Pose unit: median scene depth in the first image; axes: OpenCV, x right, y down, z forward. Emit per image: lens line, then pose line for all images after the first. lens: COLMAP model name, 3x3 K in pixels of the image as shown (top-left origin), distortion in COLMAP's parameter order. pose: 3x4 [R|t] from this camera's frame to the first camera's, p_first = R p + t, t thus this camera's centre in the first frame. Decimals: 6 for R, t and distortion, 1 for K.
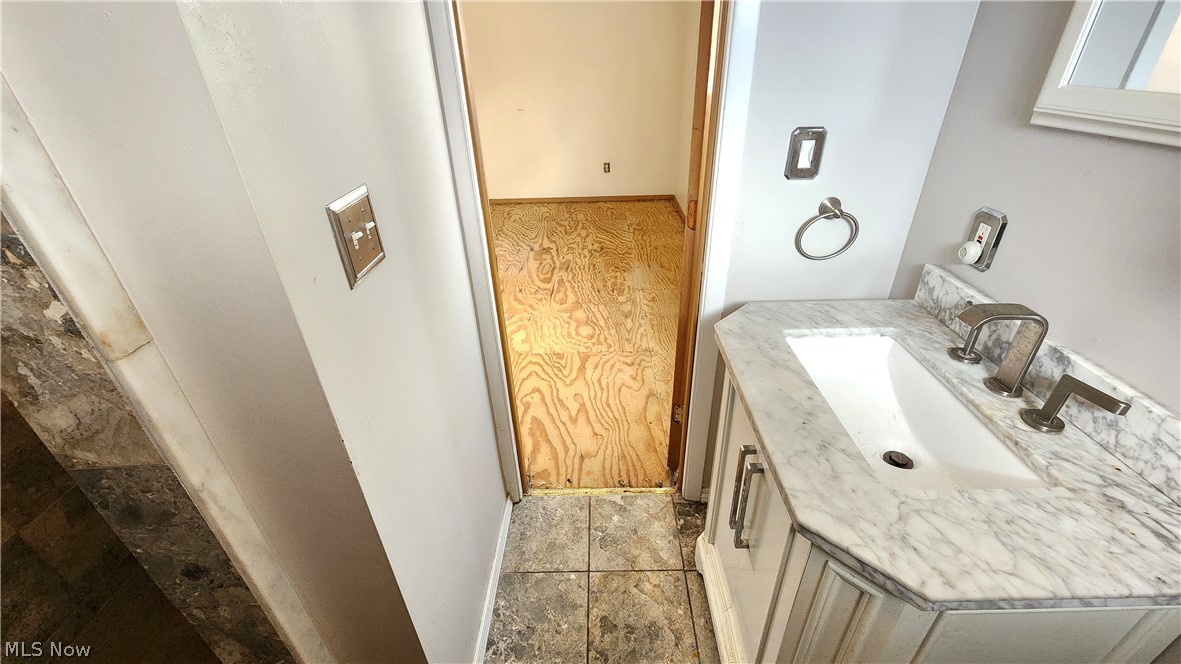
lens RADIAL K [[484.1, 0, 597.0], [0, 484.1, 331.5], [0, 0, 1]] dist [-0.000581, -0.000349]
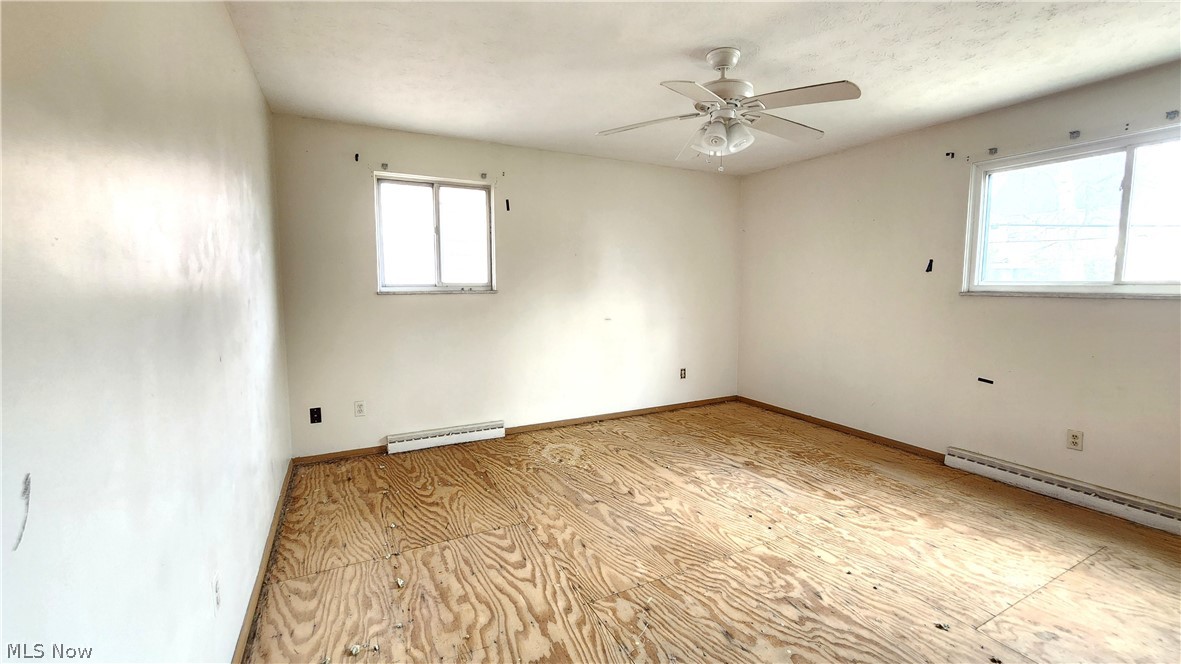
lens RADIAL K [[484.1, 0, 591.7], [0, 484.1, 330.8], [0, 0, 1]] dist [-0.000581, -0.000349]
pose [[0.887735, -0.025163, 0.459667, -0.990302], [0.215994, 0.904544, -0.367624, -0.173534], [-0.406538, 0.425638, 0.808430, 0.442916]]
